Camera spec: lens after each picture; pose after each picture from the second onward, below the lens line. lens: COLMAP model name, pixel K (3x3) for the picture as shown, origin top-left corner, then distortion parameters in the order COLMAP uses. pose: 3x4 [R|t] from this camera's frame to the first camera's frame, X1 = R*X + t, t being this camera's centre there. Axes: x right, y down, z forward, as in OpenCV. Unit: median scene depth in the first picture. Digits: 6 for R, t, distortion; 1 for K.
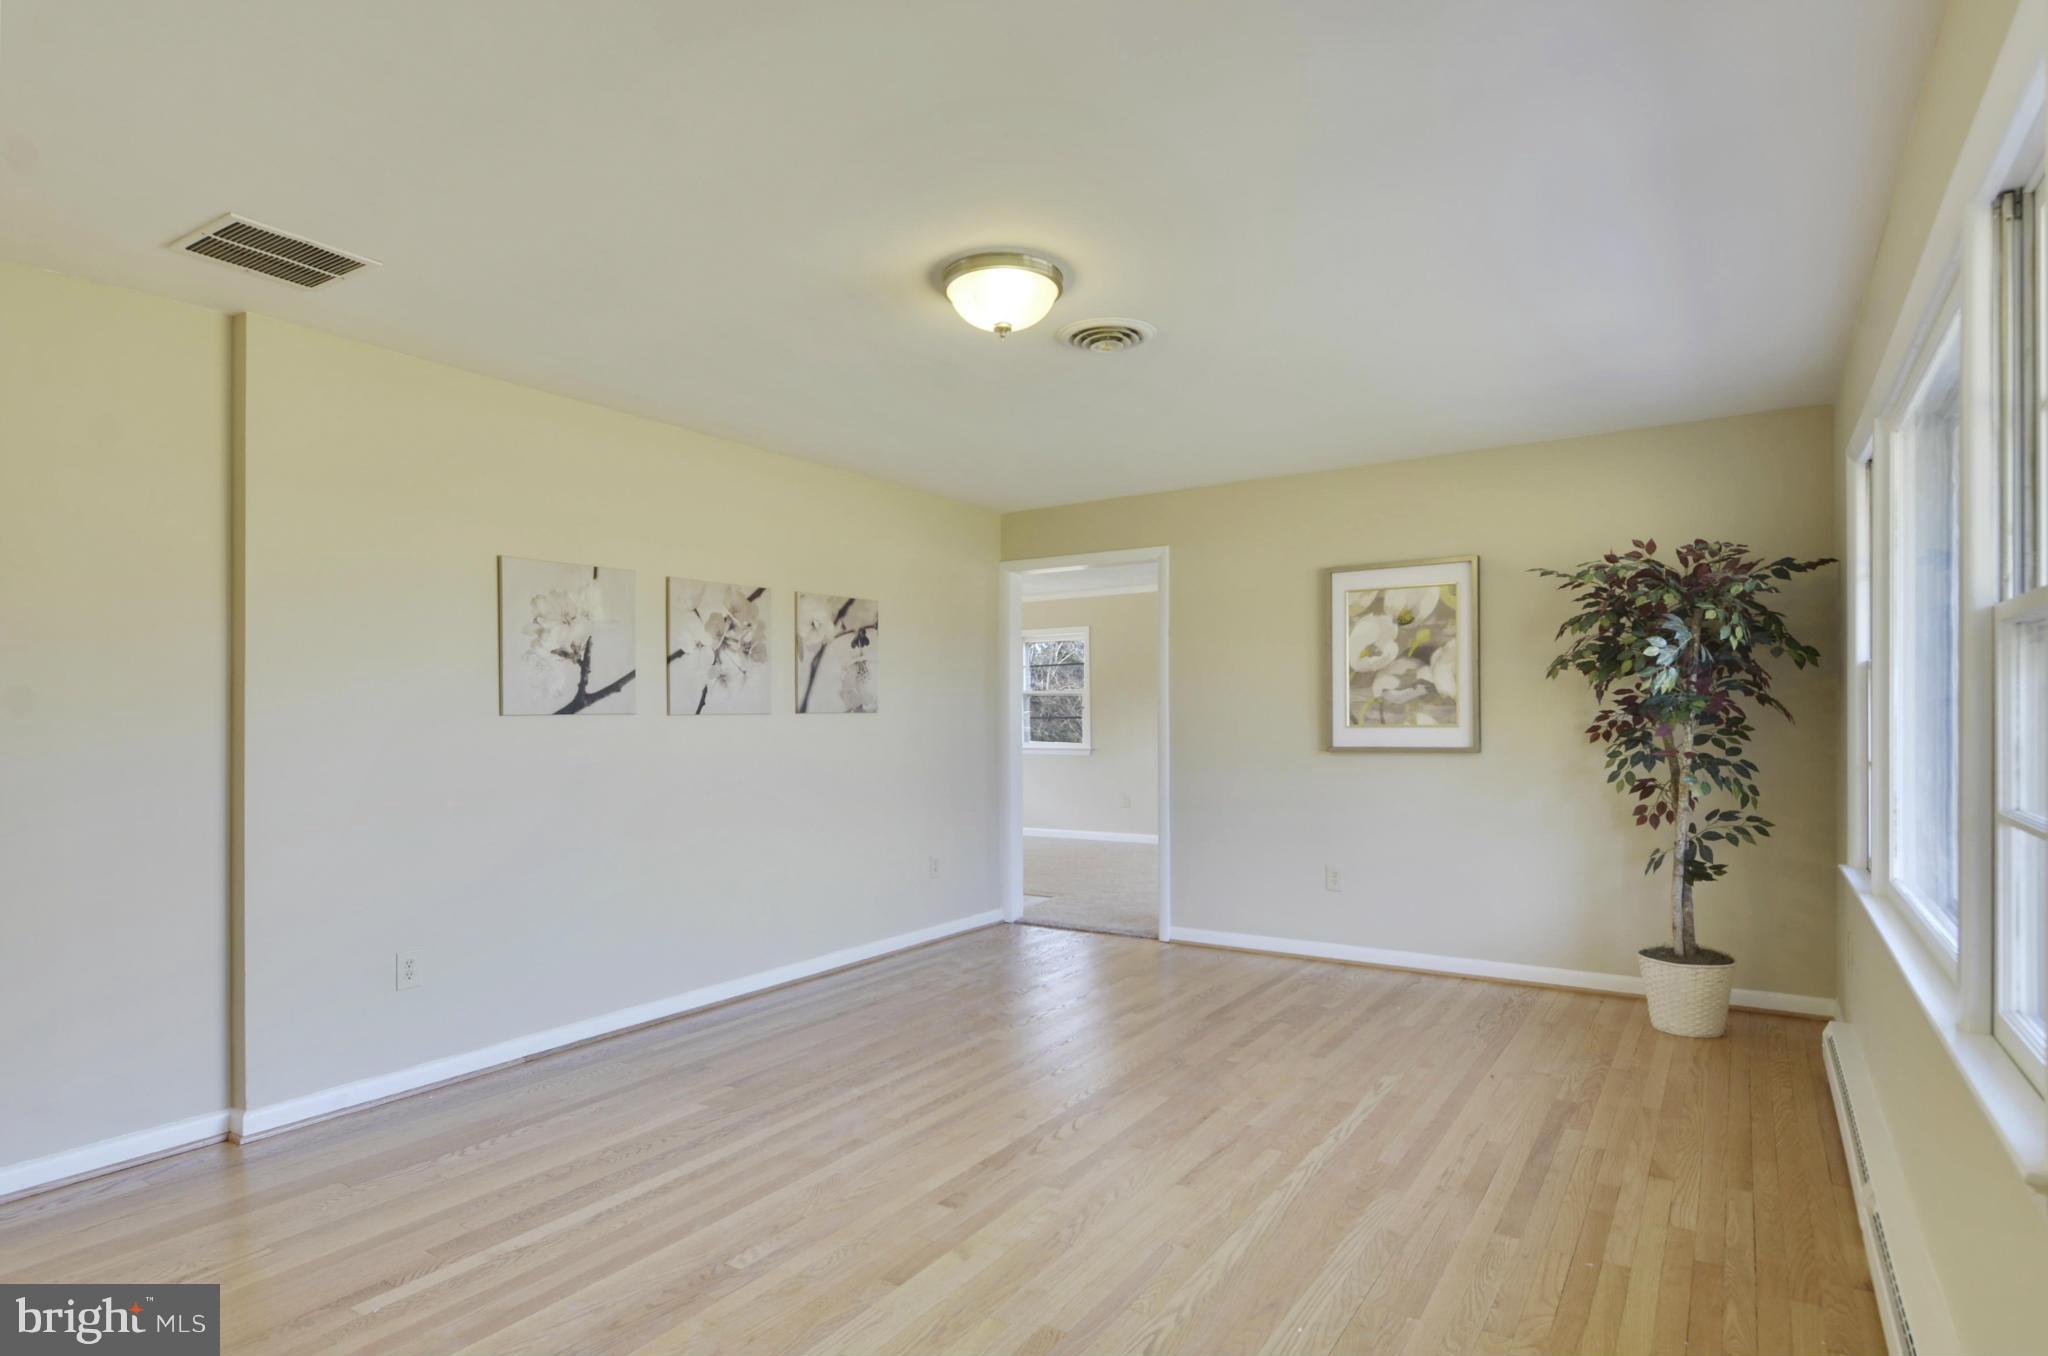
lens RADIAL K [[1105.6, 0, 1001.3], [0, 1105.6, 716.9], [0, 0, 1]] dist [0.012556, -0.003339]
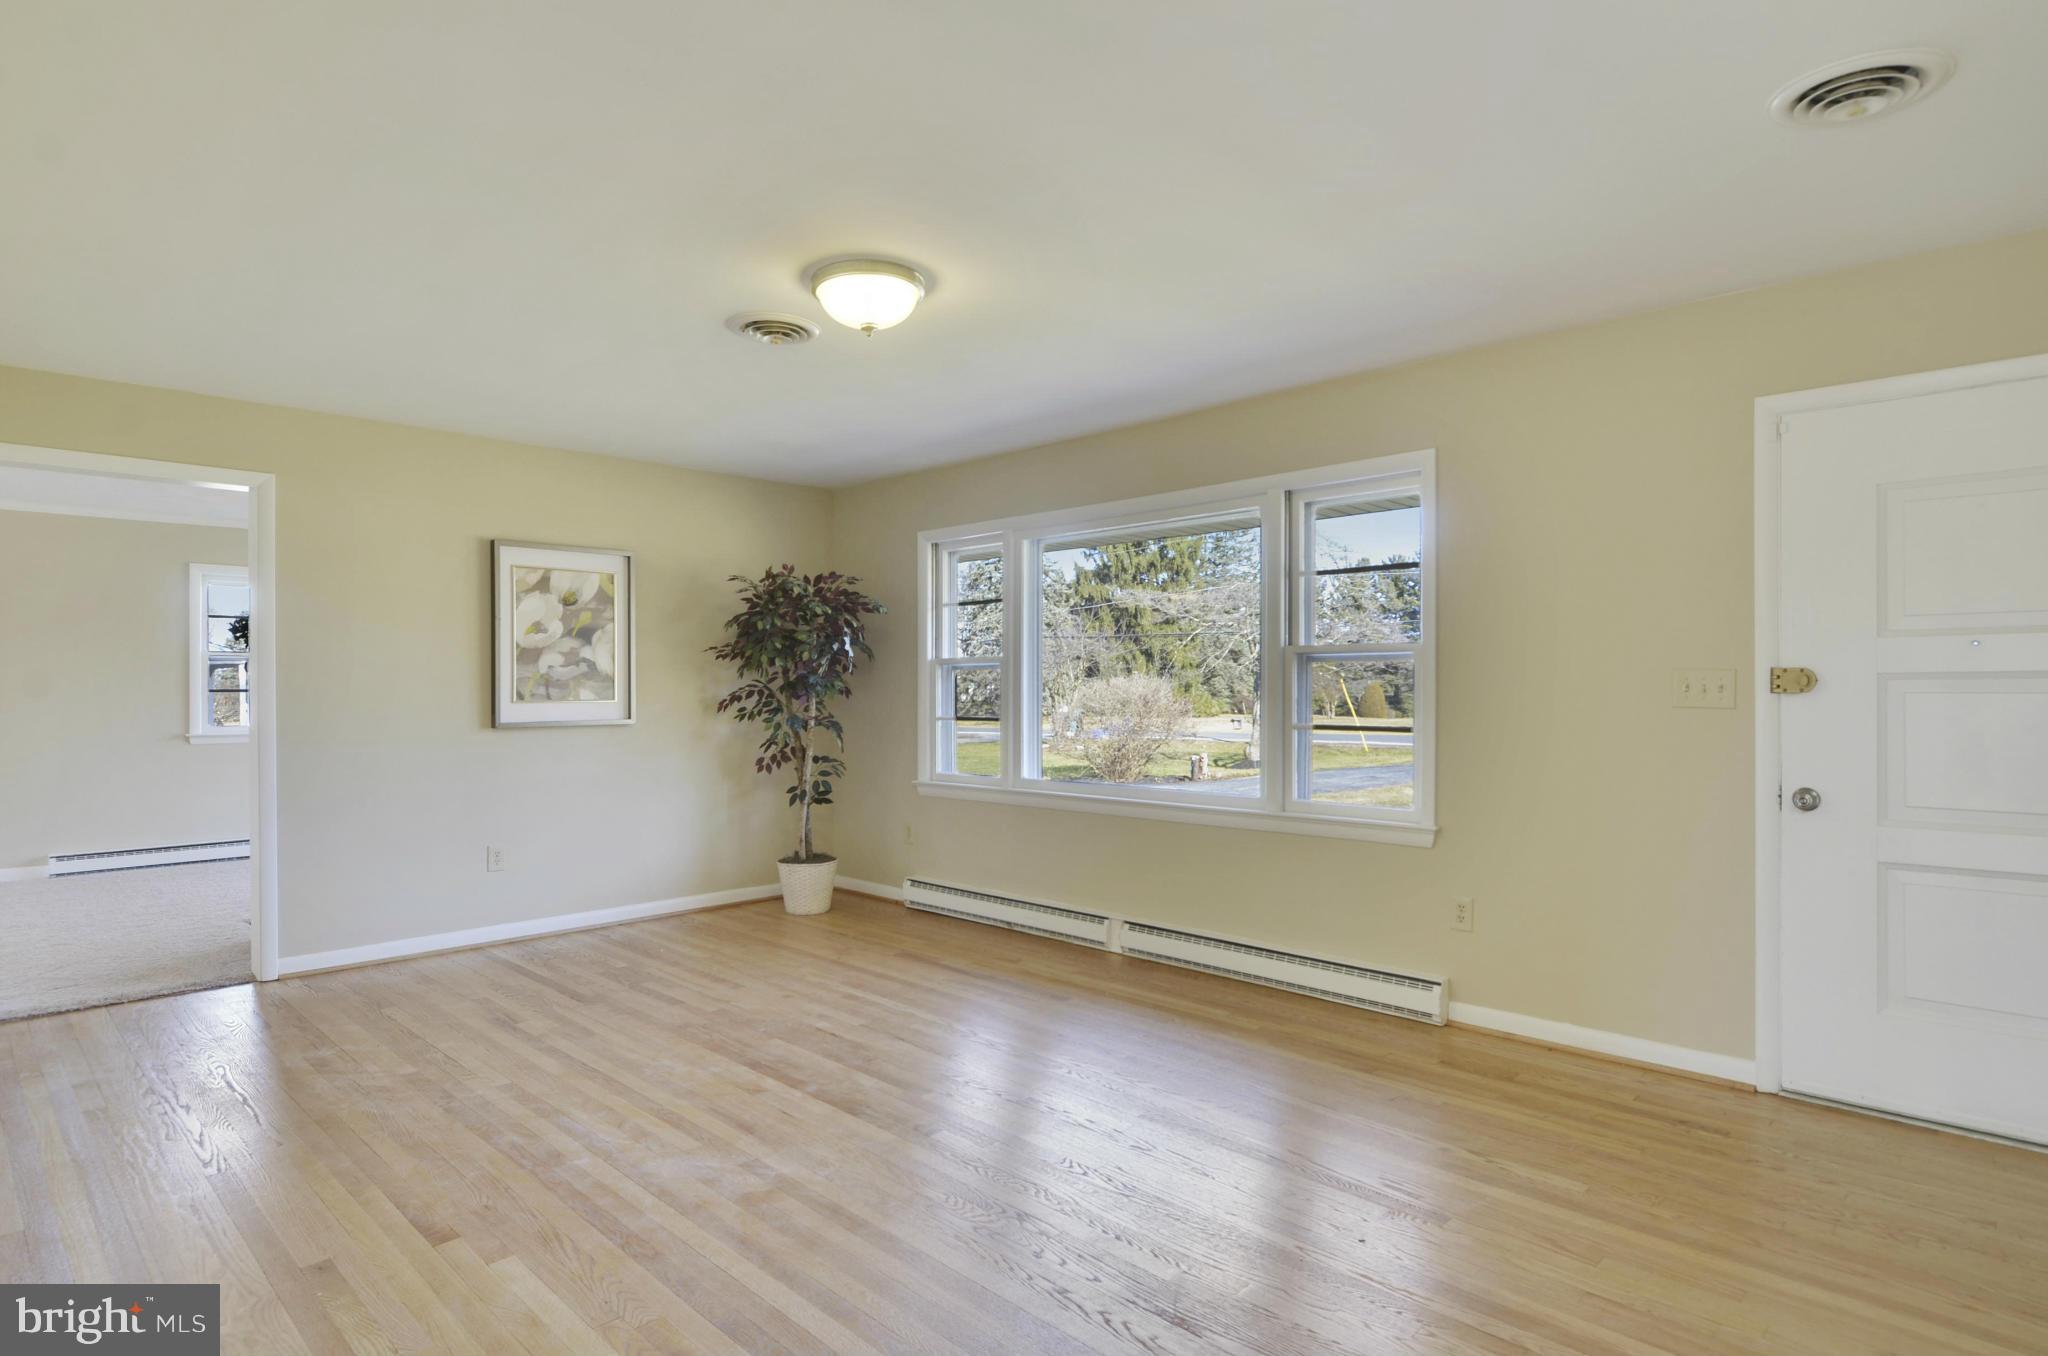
lens RADIAL K [[1105.6, 0, 1018.5], [0, 1105.6, 686.4], [0, 0, 1]] dist [0.012556, -0.003339]
pose [[0.178114, 0.008798, 0.983970, -0.611732], [0.001111, 0.999958, -0.009142, 0.004426], [-0.984009, 0.002722, 0.178097, 0.393592]]
